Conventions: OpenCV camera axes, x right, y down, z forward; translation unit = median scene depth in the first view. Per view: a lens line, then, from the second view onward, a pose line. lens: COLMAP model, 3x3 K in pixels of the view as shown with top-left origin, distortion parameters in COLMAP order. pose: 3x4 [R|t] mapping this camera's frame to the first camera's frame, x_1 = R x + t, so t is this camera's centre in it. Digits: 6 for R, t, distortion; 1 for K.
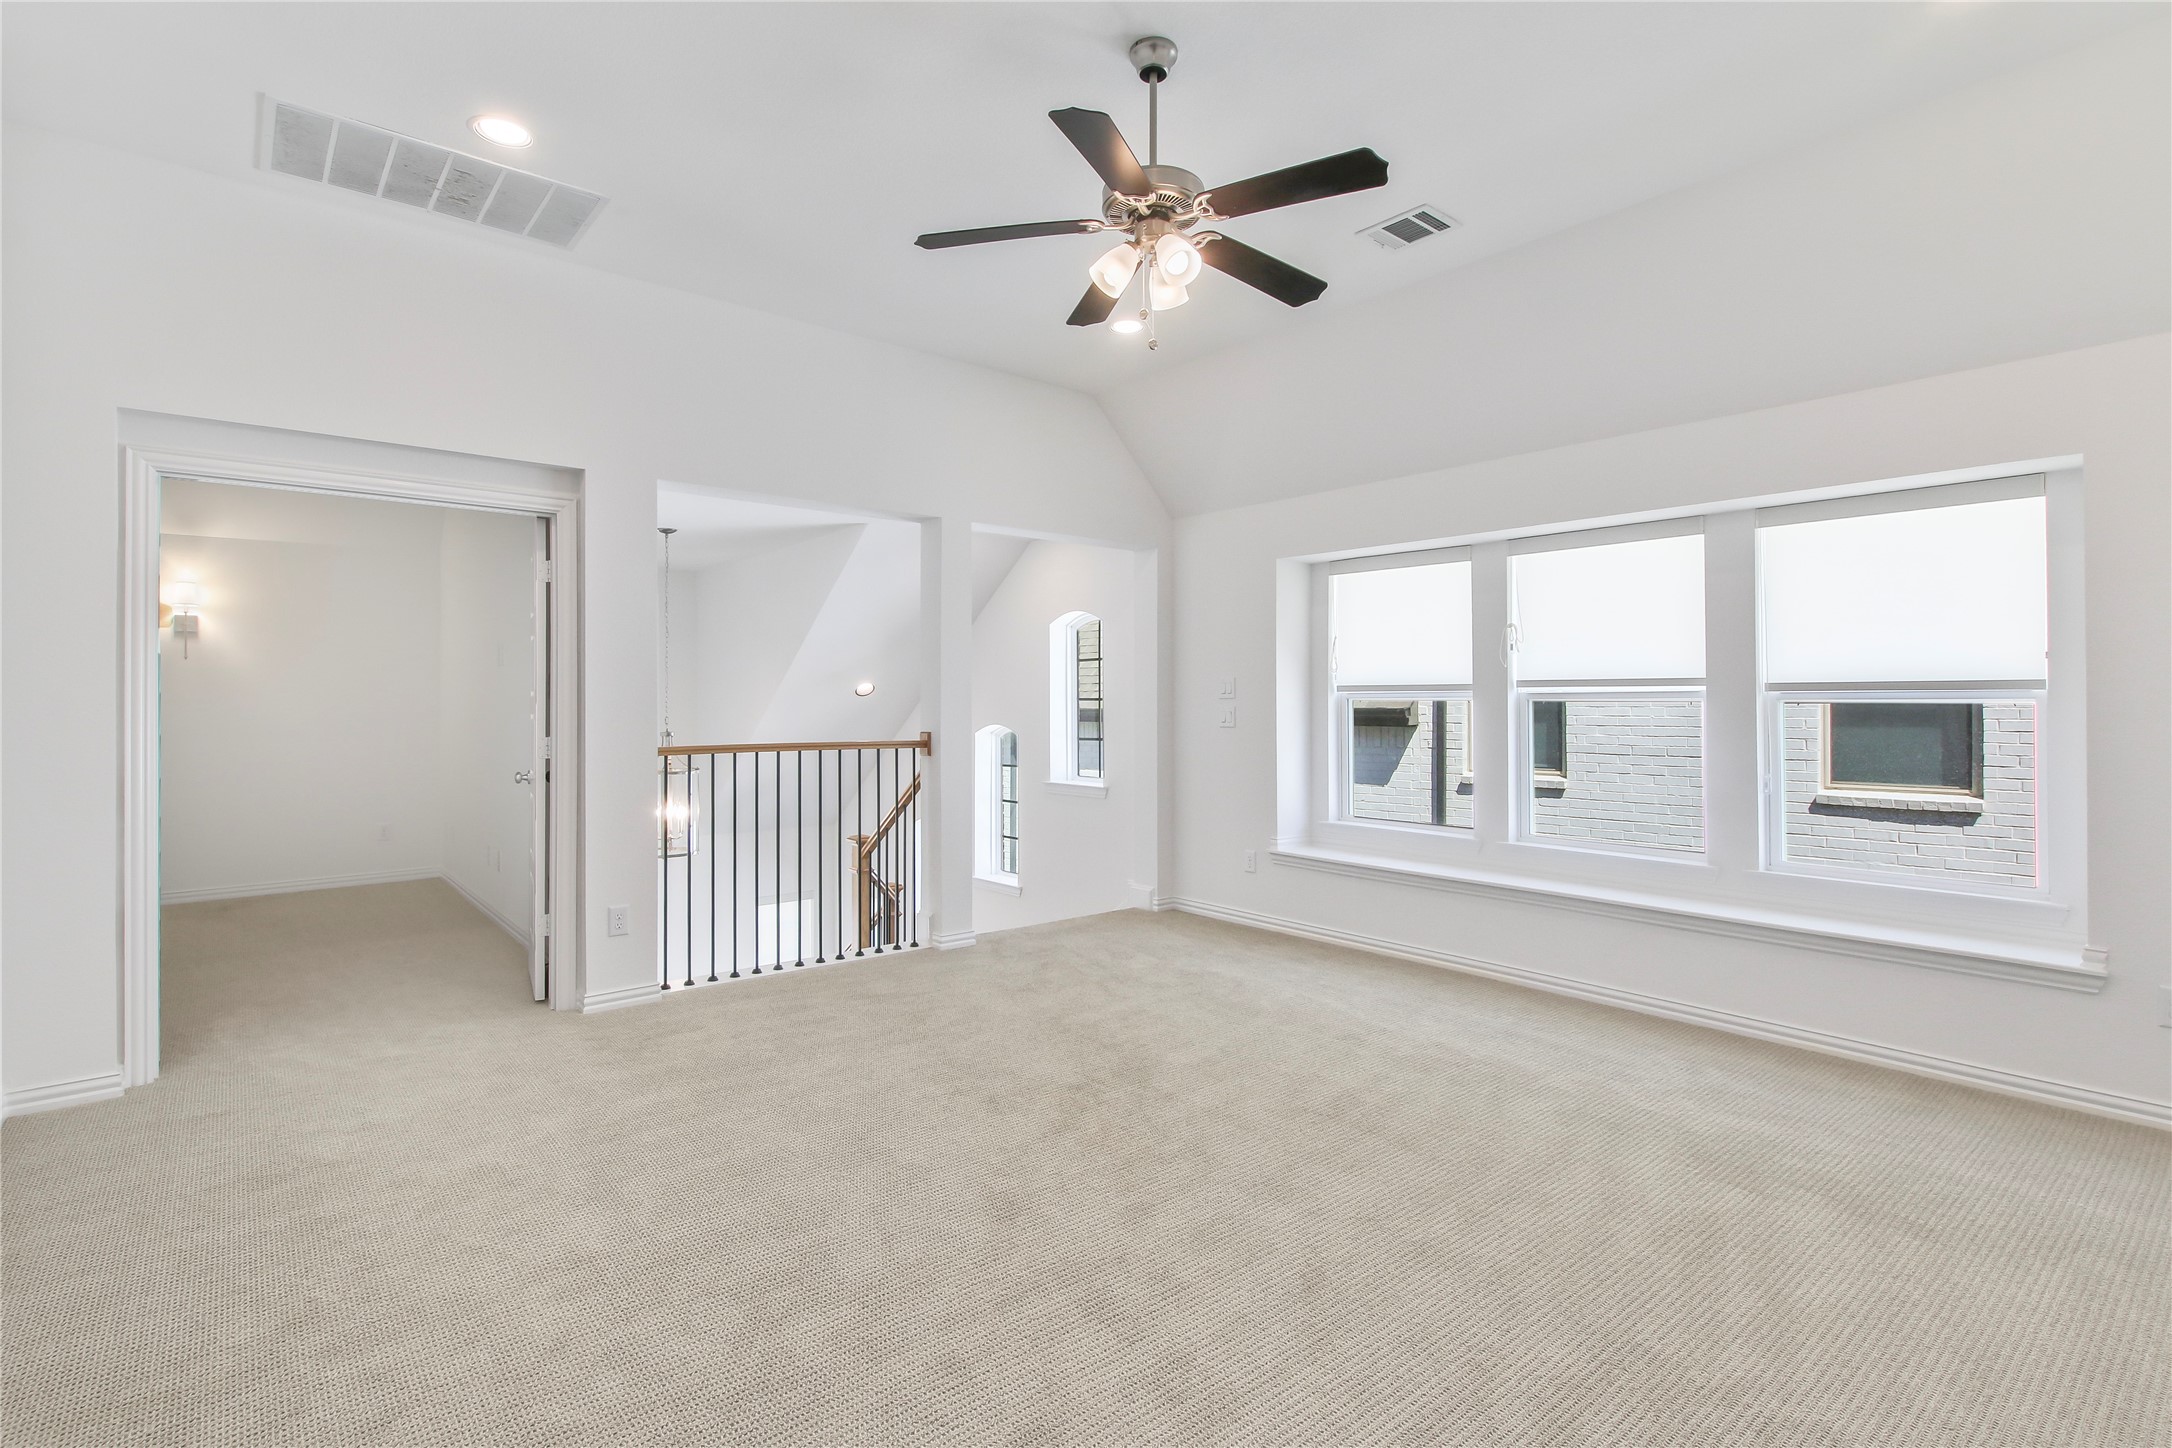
lens RADIAL K [[1030.0, 0, 1104.3], [0, 1030.0, 716.4], [0, 0, 1]] dist [0.004101, -0.004144]
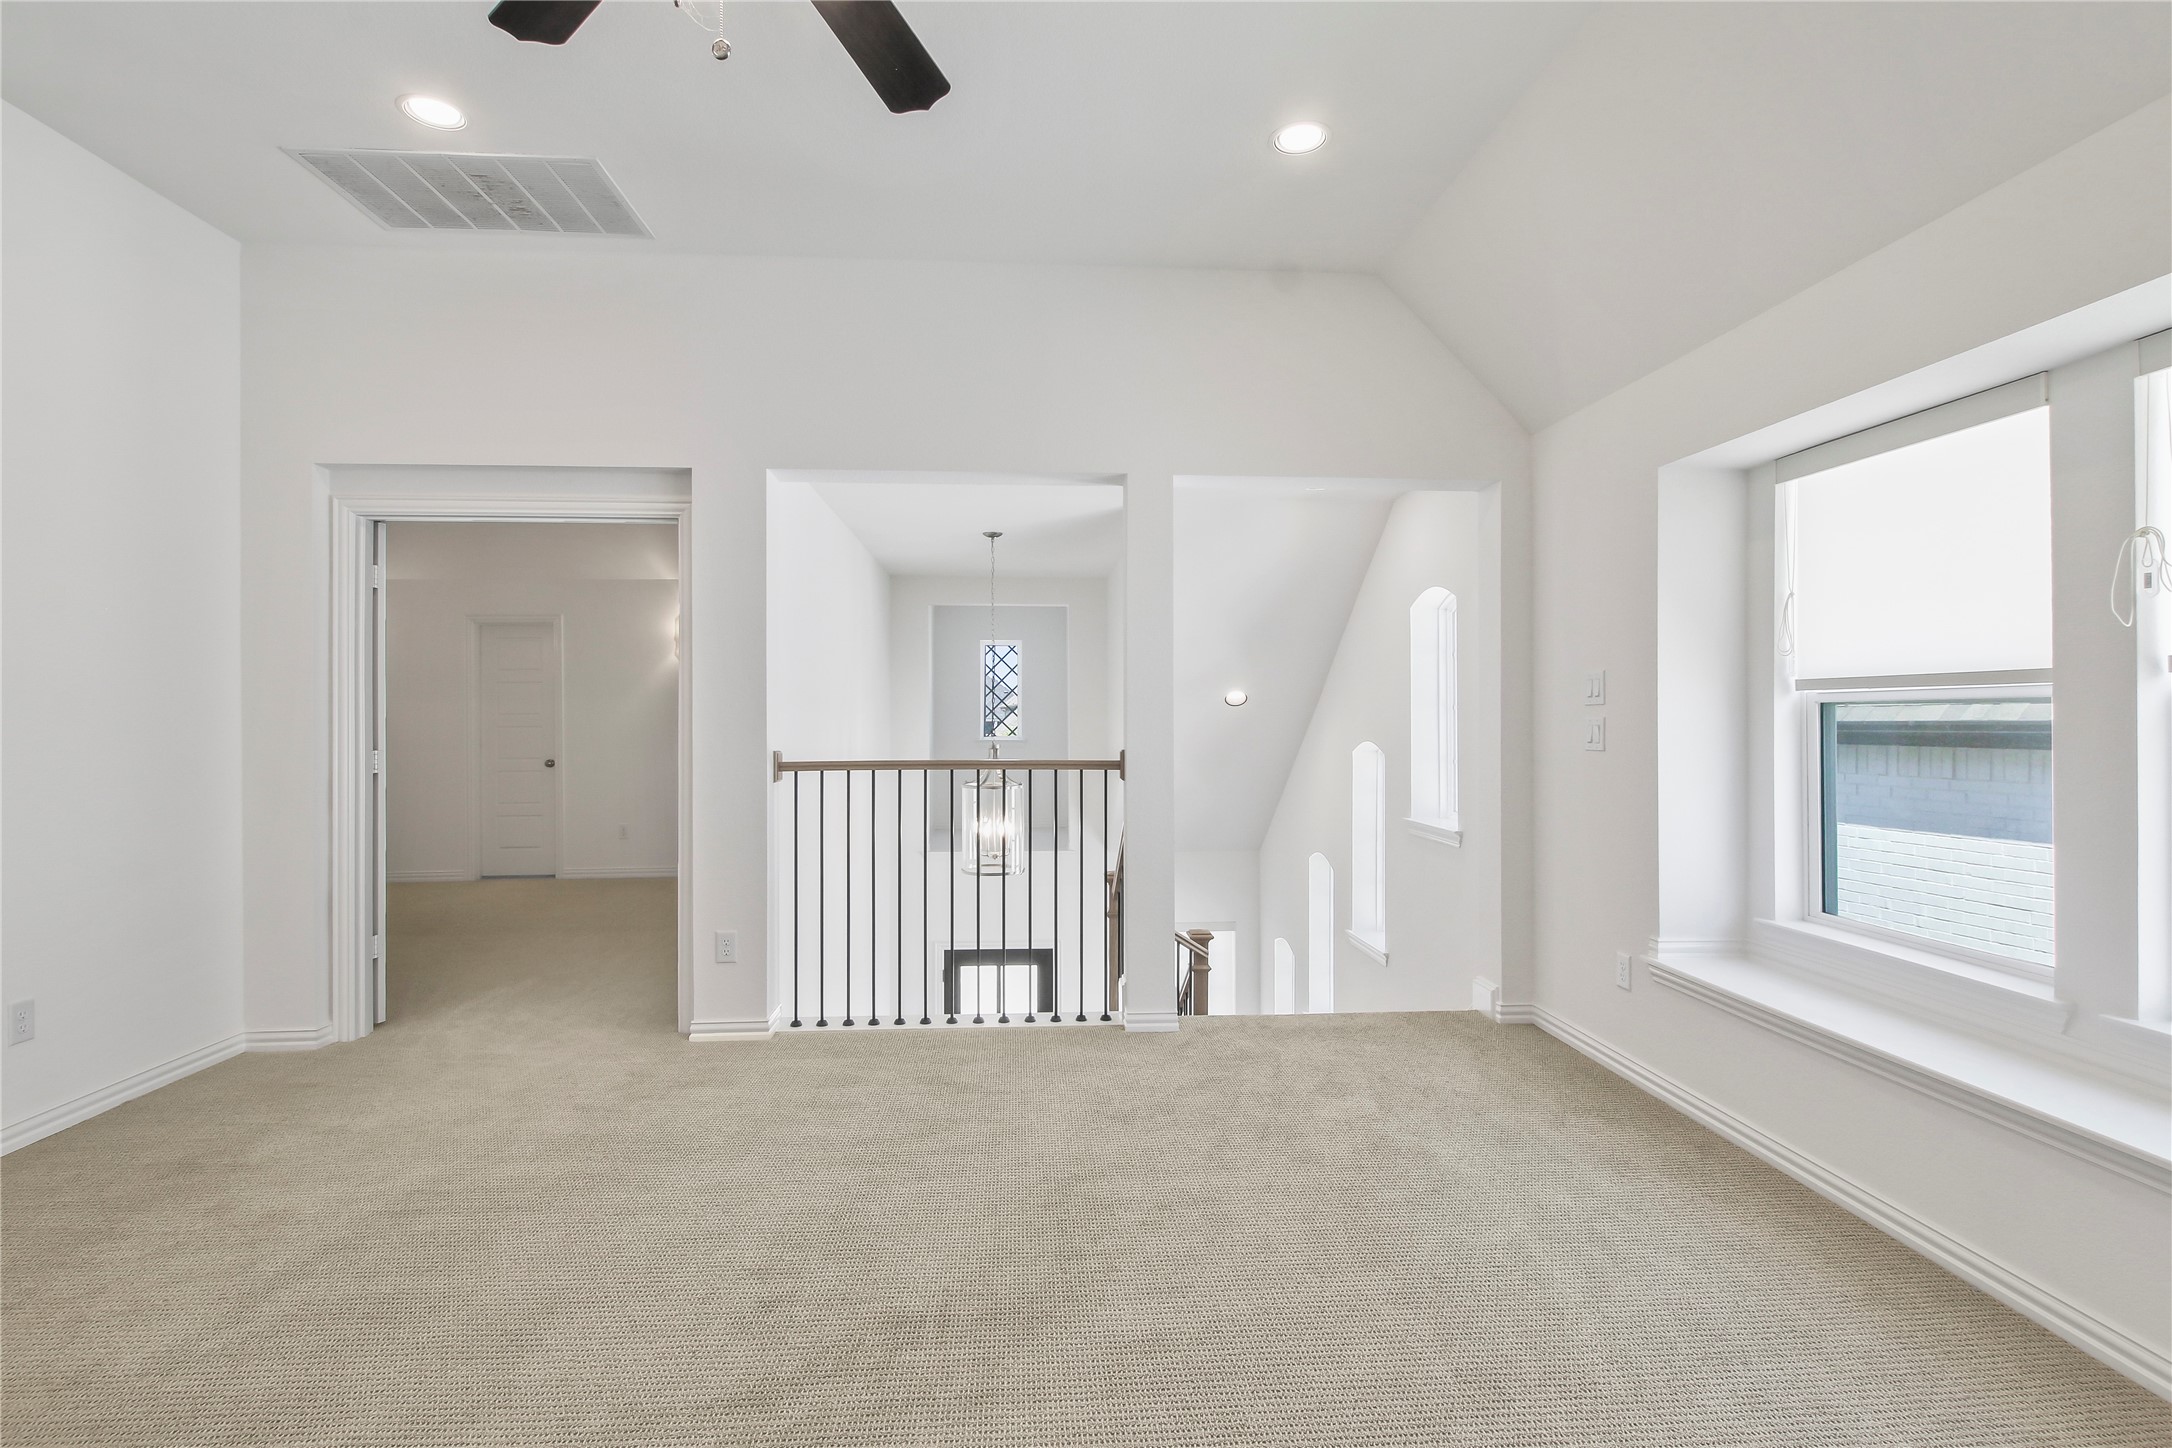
lens RADIAL K [[1030.0, 0, 1082.3], [0, 1030.0, 729.1], [0, 0, 1]] dist [0.004101, -0.004144]
pose [[0.803099, 0.005165, -0.595823, 0.332133], [-0.004949, 0.999986, 0.001998, -0.002810], [0.595825, 0.001345, 0.803113, 0.426752]]
